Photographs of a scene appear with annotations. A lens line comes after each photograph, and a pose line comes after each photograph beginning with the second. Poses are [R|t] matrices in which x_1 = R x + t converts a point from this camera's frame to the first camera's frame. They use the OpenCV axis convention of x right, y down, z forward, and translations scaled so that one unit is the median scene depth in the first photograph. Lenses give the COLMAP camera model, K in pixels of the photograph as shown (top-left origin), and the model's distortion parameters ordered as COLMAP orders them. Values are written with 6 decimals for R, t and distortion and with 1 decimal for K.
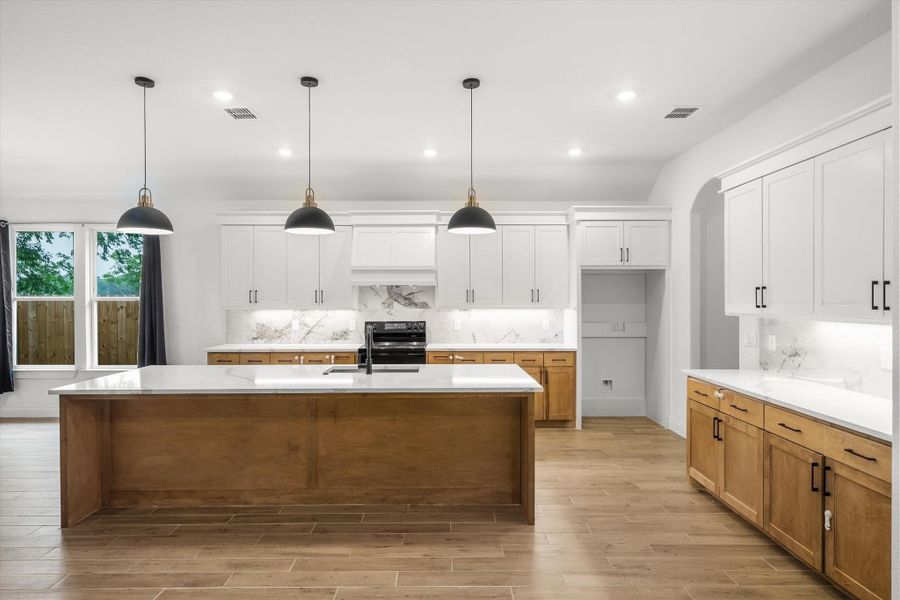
lens RADIAL K [[520.2, 0, 450.0], [0, 520.2, 300.0], [0, 0, 1]] dist [-0.000365, 0.000446]
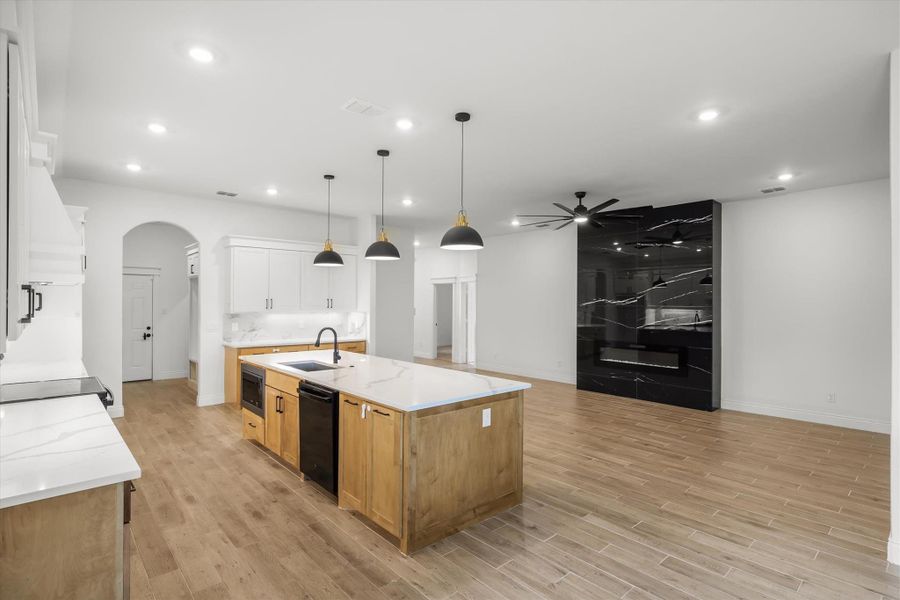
lens RADIAL K [[441.1, 0, 450.0], [0, 441.1, 300.0], [0, 0, 1]] dist [-0.000524, -0.000077]
pose [[-0.661475, 0.002278, 0.749964, -0.815349], [-0.001378, 0.999990, -0.004253, -0.009092], [-0.749966, -0.003847, -0.661465, 1.046503]]
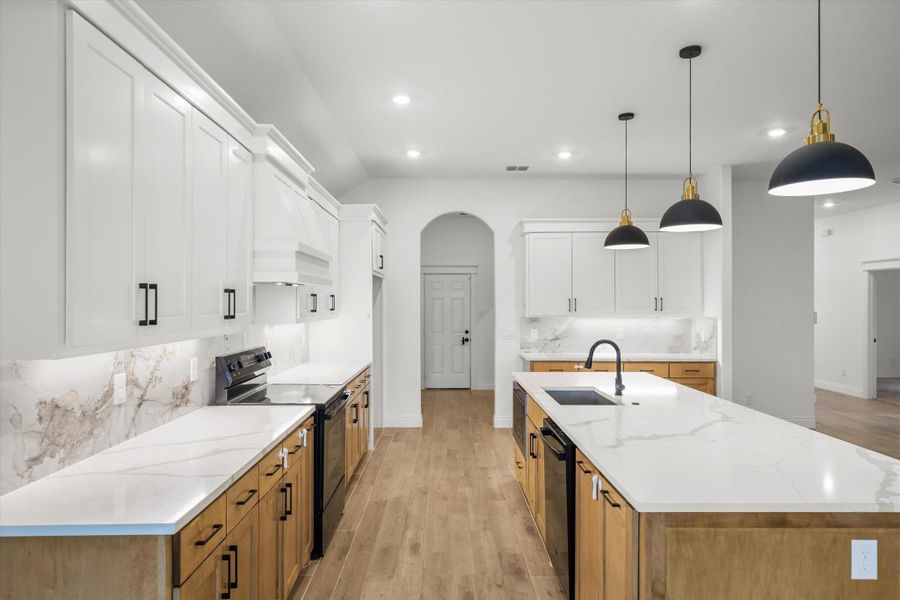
lens RADIAL K [[557.5, 0, 450.0], [0, 557.5, 300.0], [0, 0, 1]] dist [0.002248, -0.000193]
pose [[0.000158, 0.006295, 0.999980, -0.743240], [0.003057, 0.999976, -0.006295, -0.007001], [-0.999995, 0.003058, 0.000139, 0.879113]]
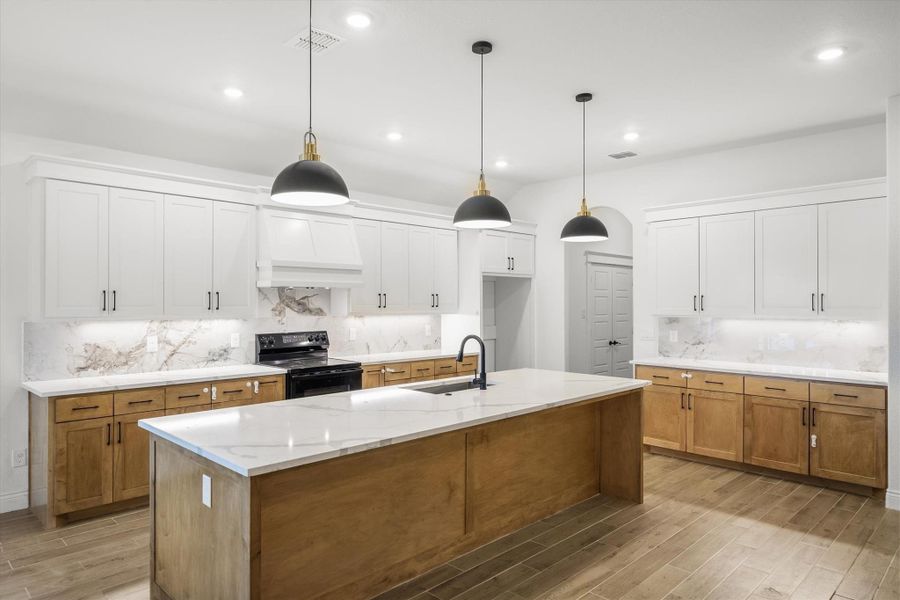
lens RADIAL K [[571.7, 0, 450.0], [0, 571.7, 300.0], [0, 0, 1]] dist [0.000184, 0.000239]
pose [[0.711493, 0.004327, 0.702679, -0.605352], [0.001102, 0.999973, -0.007273, -0.001929], [-0.702692, 0.005949, 0.711469, 0.238684]]
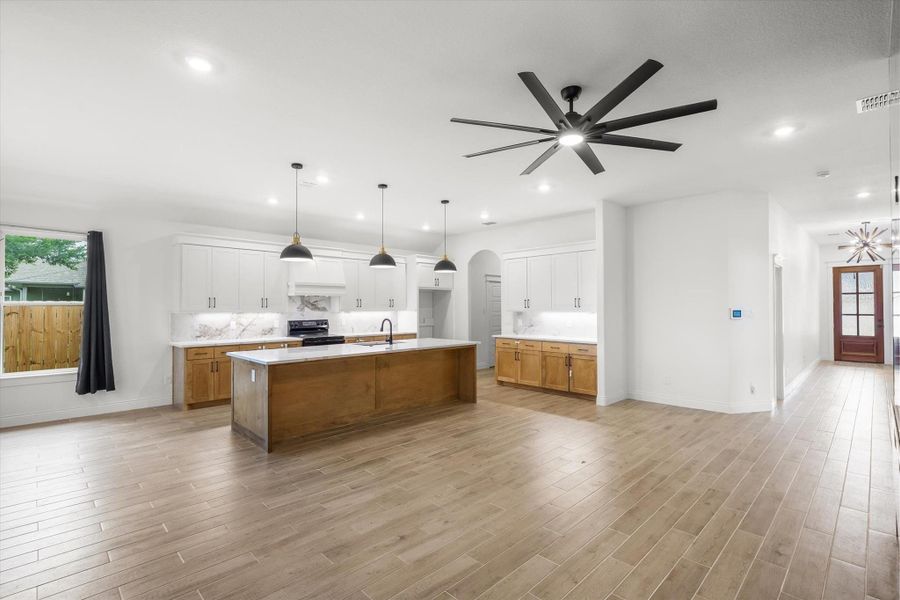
lens RADIAL K [[422.5, 0, 450.0], [0, 422.5, 300.0], [0, 0, 1]] dist [0.000419, 0.000043]
pose [[0.717924, 0.011241, 0.696031, -0.722154], [0.003887, 0.999789, -0.020156, 0.010738], [-0.696111, 0.017176, 0.717729, -0.153724]]
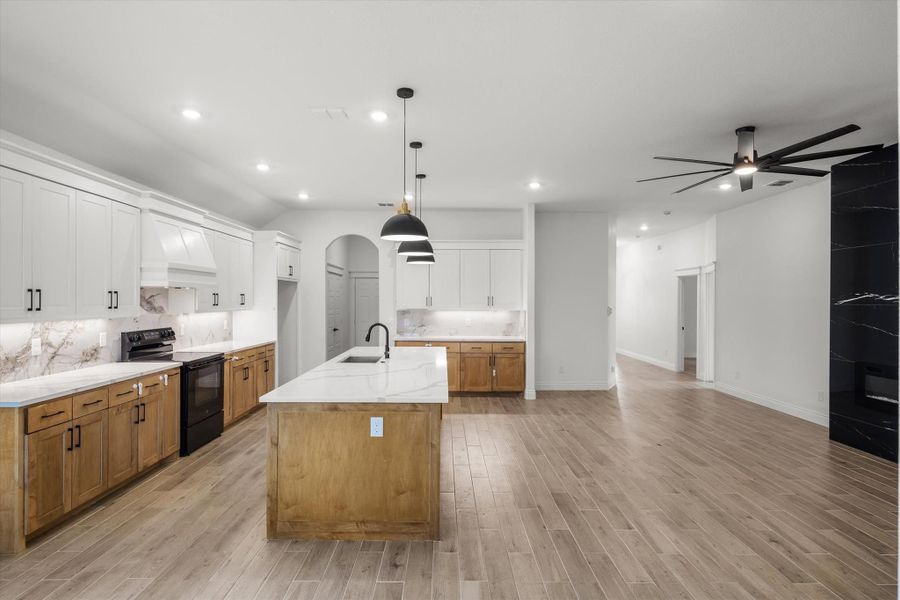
lens RADIAL K [[472.0, 0, 450.0], [0, 472.0, 300.0], [0, 0, 1]] dist [0.001513, 0.000597]
pose [[-0.001280, 0.000458, 0.999999, -0.958760], [0.000335, 1.000000, -0.000457, -0.006769], [-0.999999, 0.000335, -0.001280, 0.575535]]
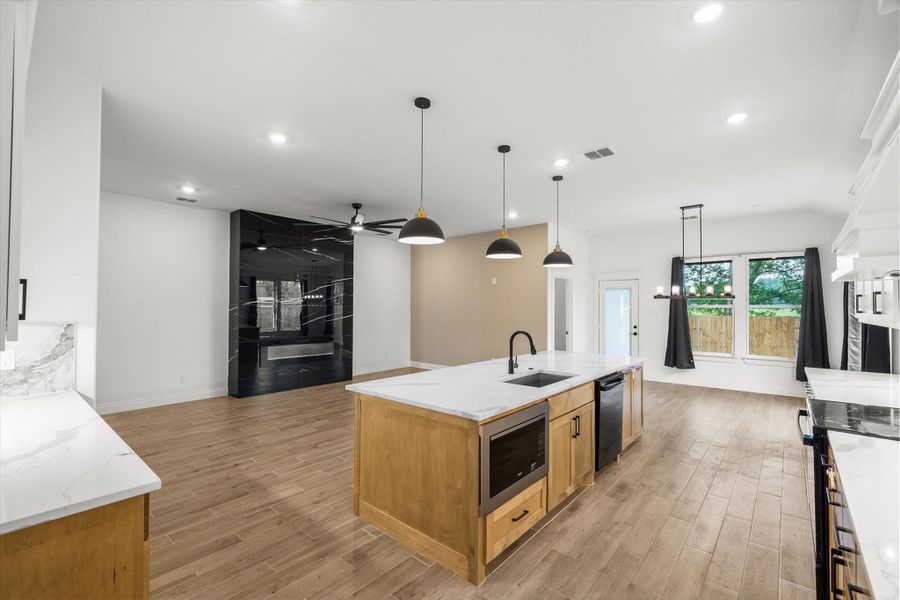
lens RADIAL K [[392.8, 0, 450.0], [0, 392.8, 300.0], [0, 0, 1]] dist [-0.001287, -0.000247]
pose [[-0.661047, -0.014675, -0.750201, 0.384308], [-0.006766, 0.999885, -0.013598, -0.000798], [0.750314, -0.003913, -0.661070, 0.999234]]
